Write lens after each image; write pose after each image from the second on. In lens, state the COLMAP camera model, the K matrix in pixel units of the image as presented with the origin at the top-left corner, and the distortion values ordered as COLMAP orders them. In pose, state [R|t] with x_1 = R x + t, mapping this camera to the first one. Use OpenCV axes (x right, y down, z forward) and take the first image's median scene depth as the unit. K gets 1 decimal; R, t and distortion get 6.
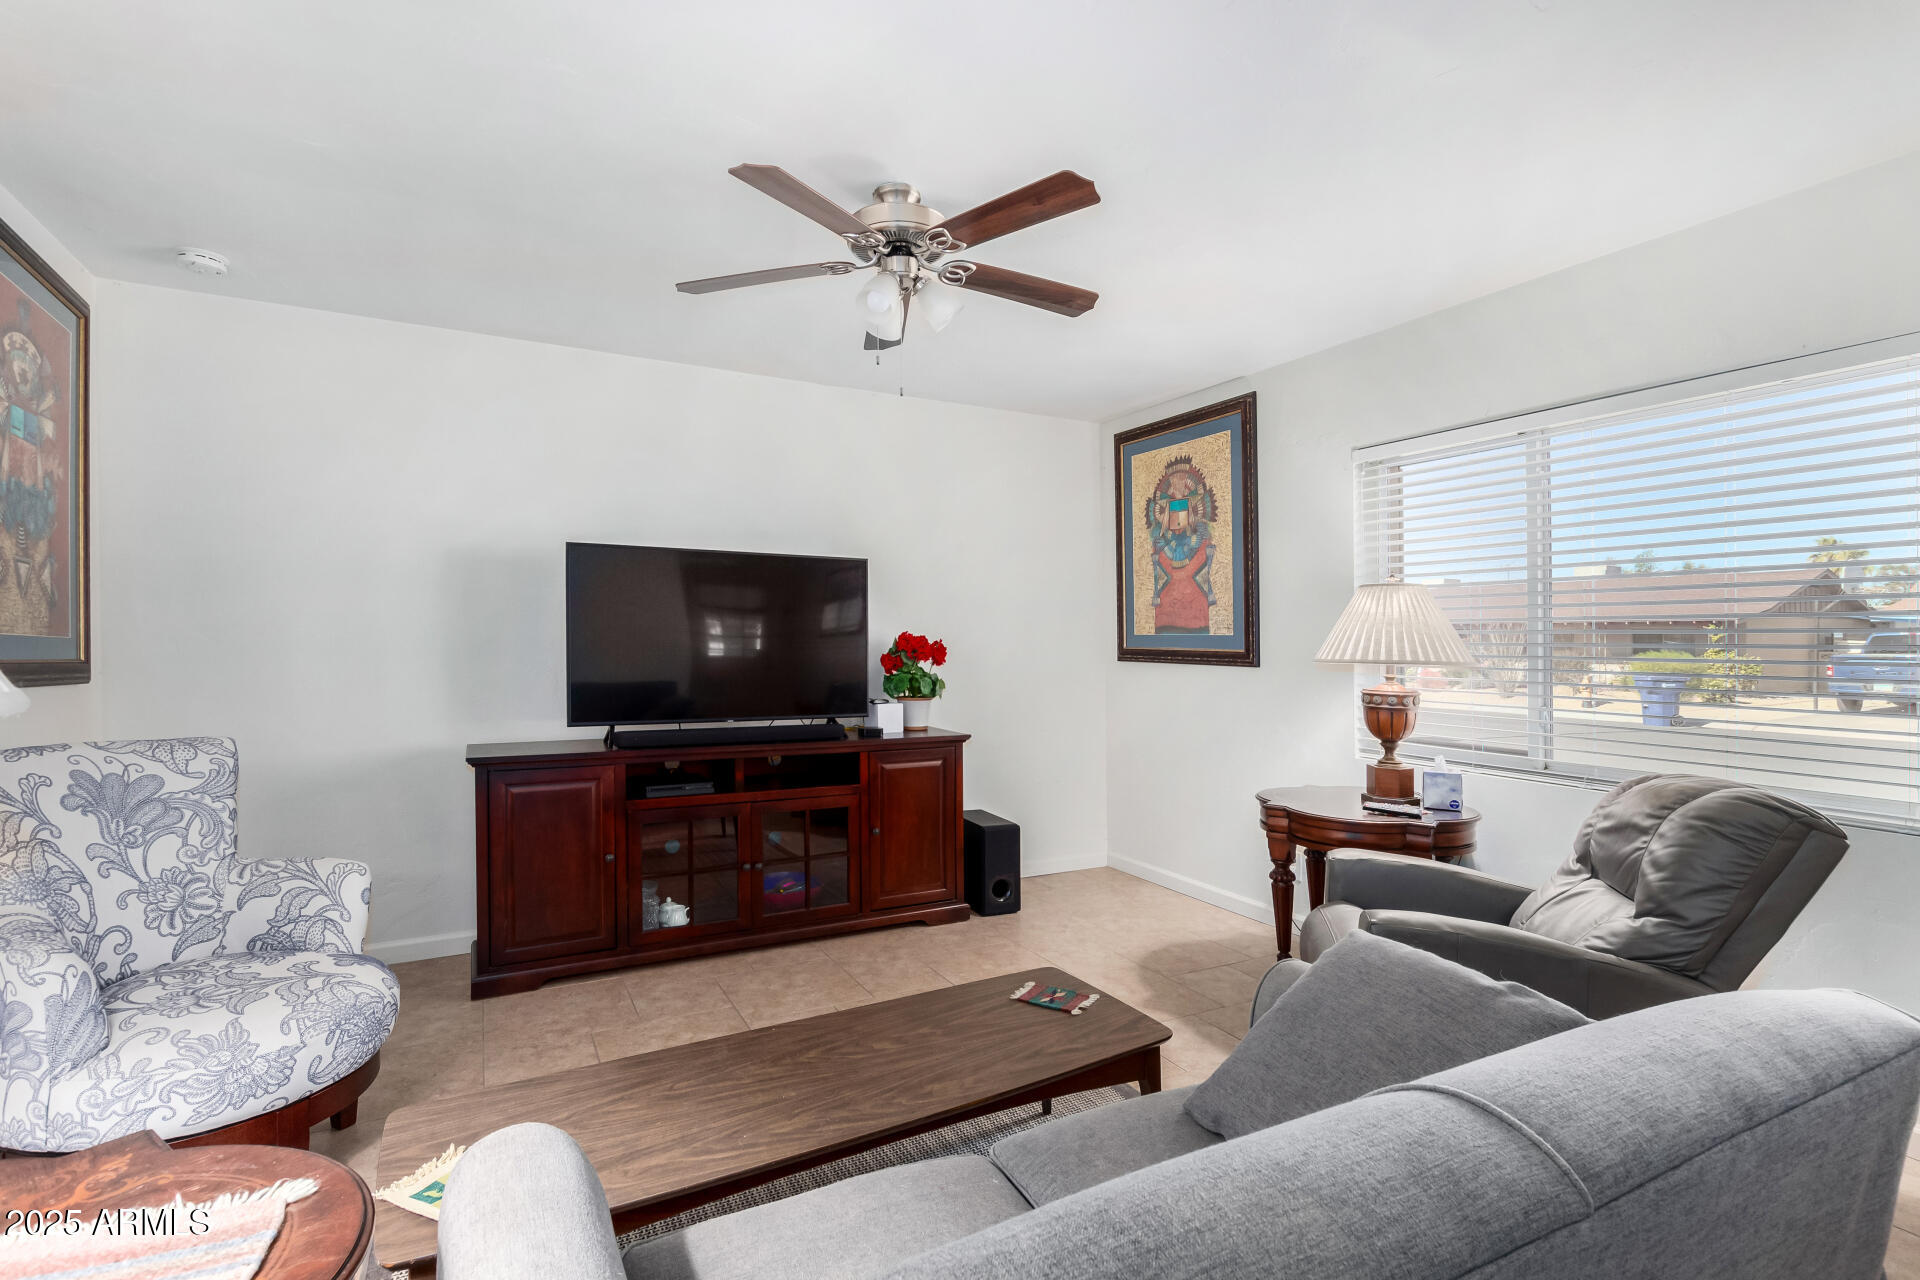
lens RADIAL K [[892.8, 0, 957.8], [0, 892.8, 625.9], [0, 0, 1]] dist [-0.000873, -0.000409]
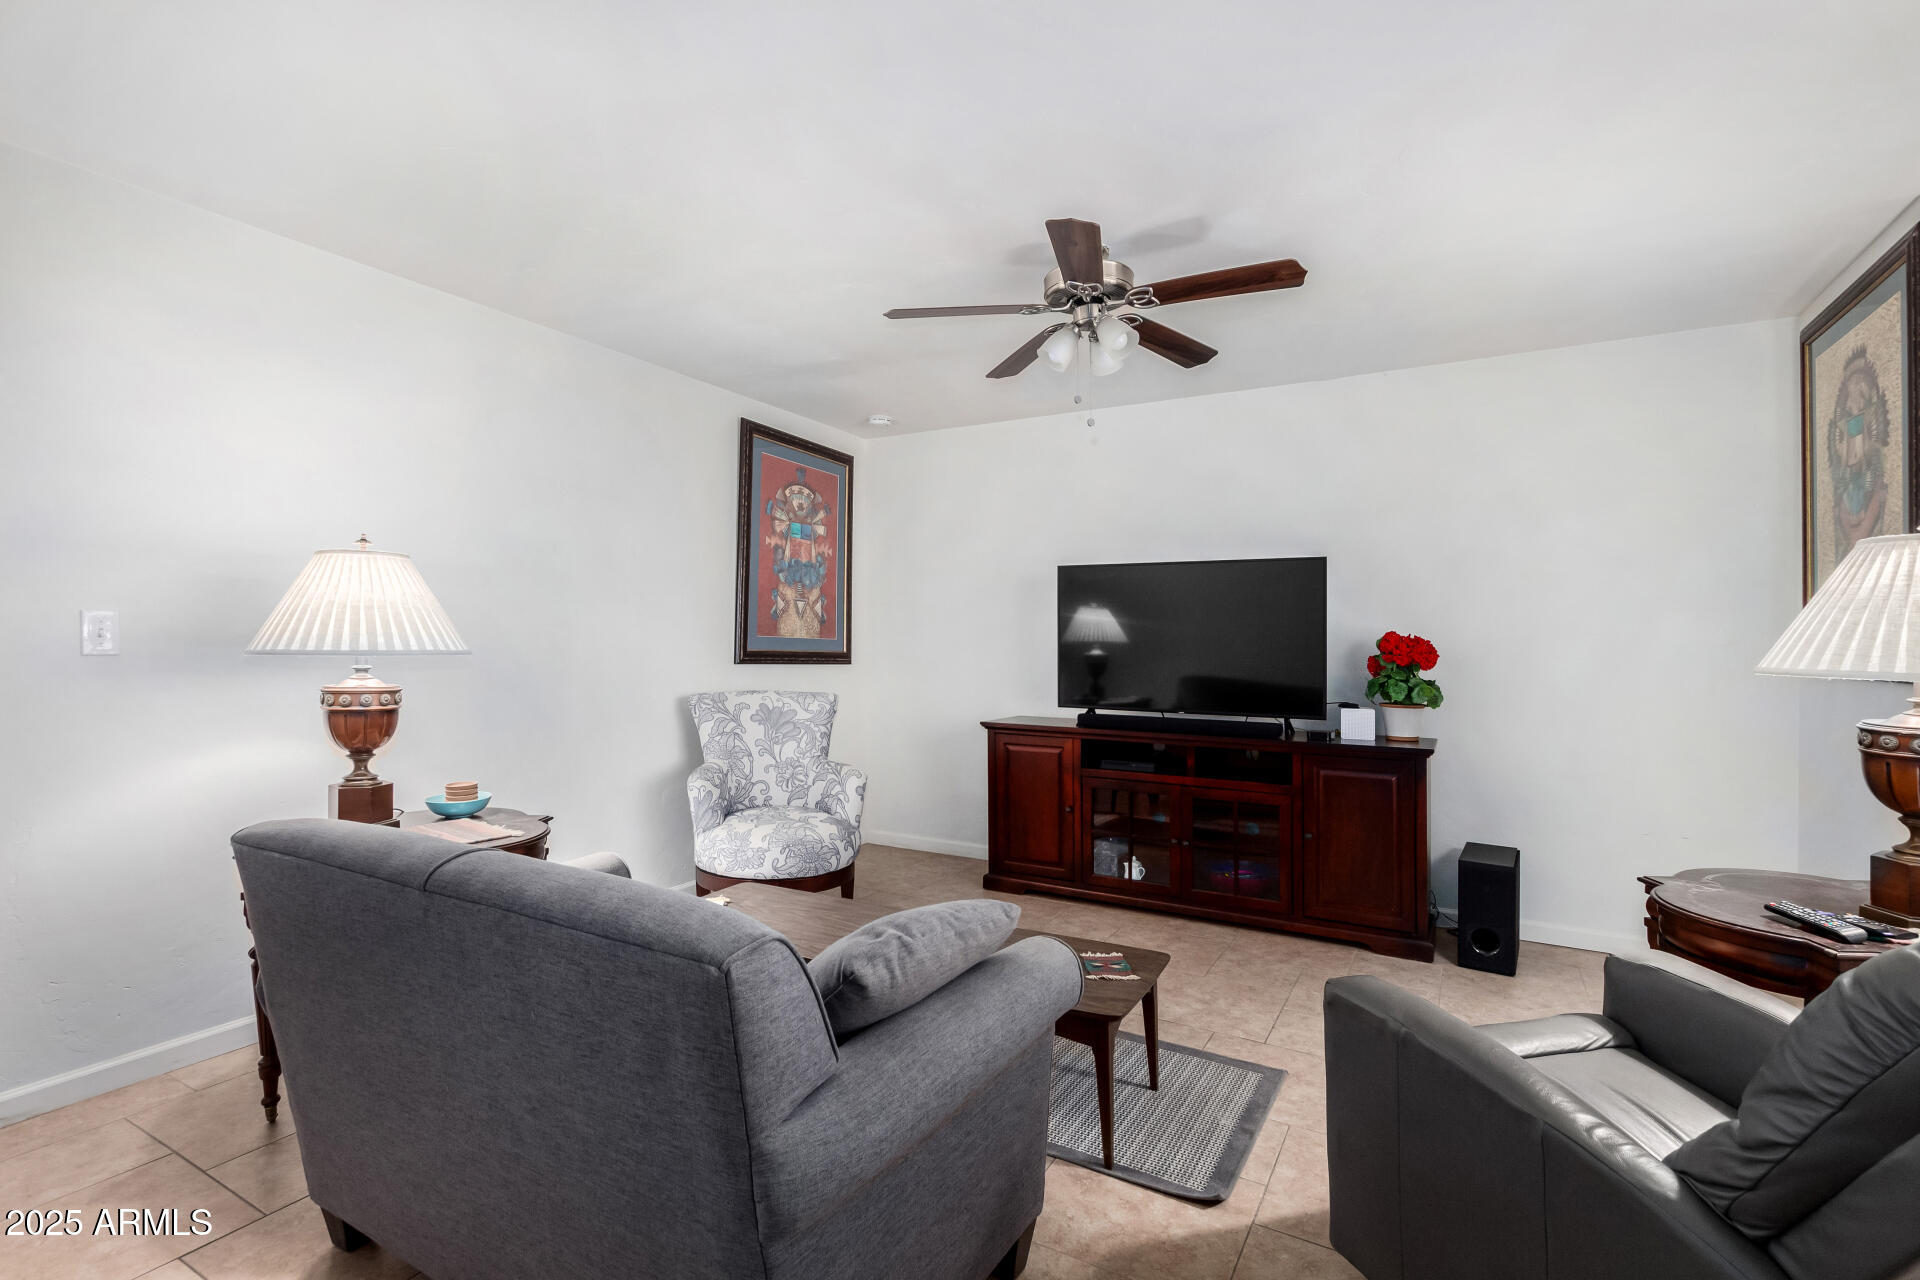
lens RADIAL K [[899.4, 0, 952.4], [0, 899.4, 634.2], [0, 0, 1]] dist [0.000908, -0.000267]
pose [[0.528747, -0.008099, -0.848741, 0.687674], [0.011033, 0.999936, -0.002668, 0.009445], [0.848708, -0.007954, 0.528803, 0.192707]]
